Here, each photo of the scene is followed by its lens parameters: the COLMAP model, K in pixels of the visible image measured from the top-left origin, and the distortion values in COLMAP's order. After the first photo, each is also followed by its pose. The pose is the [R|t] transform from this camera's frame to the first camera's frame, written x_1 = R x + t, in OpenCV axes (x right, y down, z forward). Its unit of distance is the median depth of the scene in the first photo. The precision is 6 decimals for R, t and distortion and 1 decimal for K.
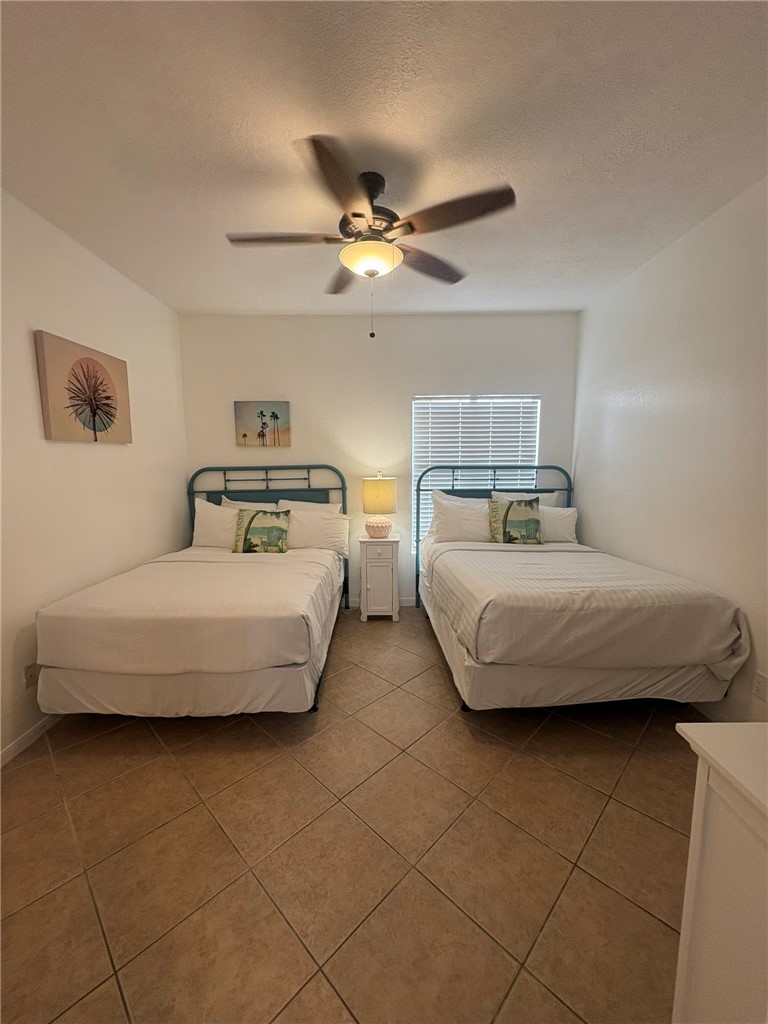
lens RADIAL K [[408.0, 0, 385.0], [0, 408.0, 514.0], [0, 0, 1]] dist [-0.000054, 0.000351]
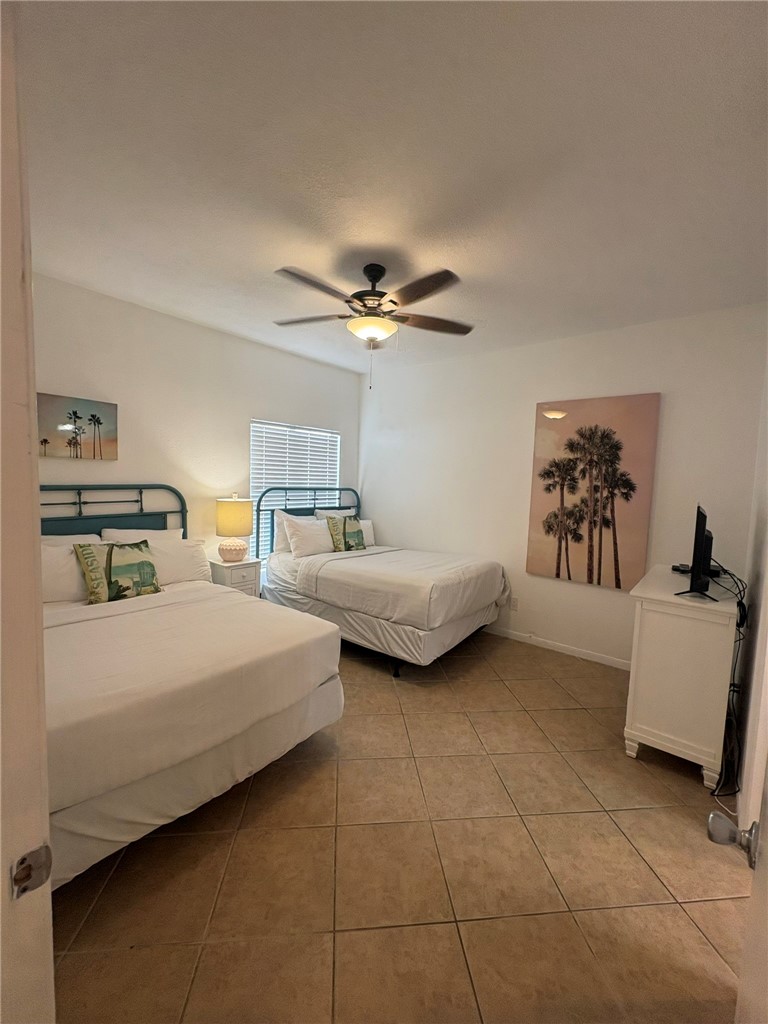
lens RADIAL K [[408.0, 0, 384.6], [0, 408.0, 514.3], [0, 0, 1]] dist [-0.000054, 0.000351]
pose [[0.639064, -0.040224, 0.768101, -0.519259], [0.068474, 0.997642, -0.004727, -0.023001], [-0.766099, 0.055616, 0.640311, 0.102883]]
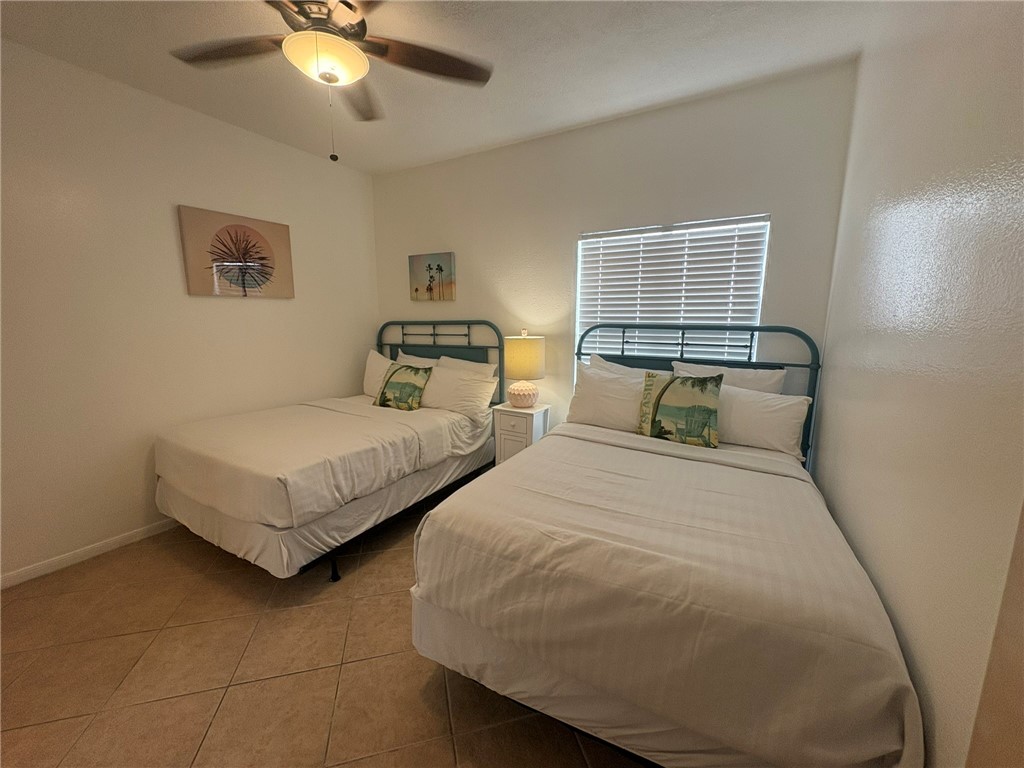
lens RADIAL K [[408.0, 0, 513.4], [0, 408.0, 387.2], [0, 0, 1]] dist [-0.000054, 0.000351]
pose [[0.858910, 0.095415, -0.503160, 0.389587], [-0.076794, 0.995378, 0.057665, -0.030708], [0.506336, -0.010889, 0.862267, 0.254917]]
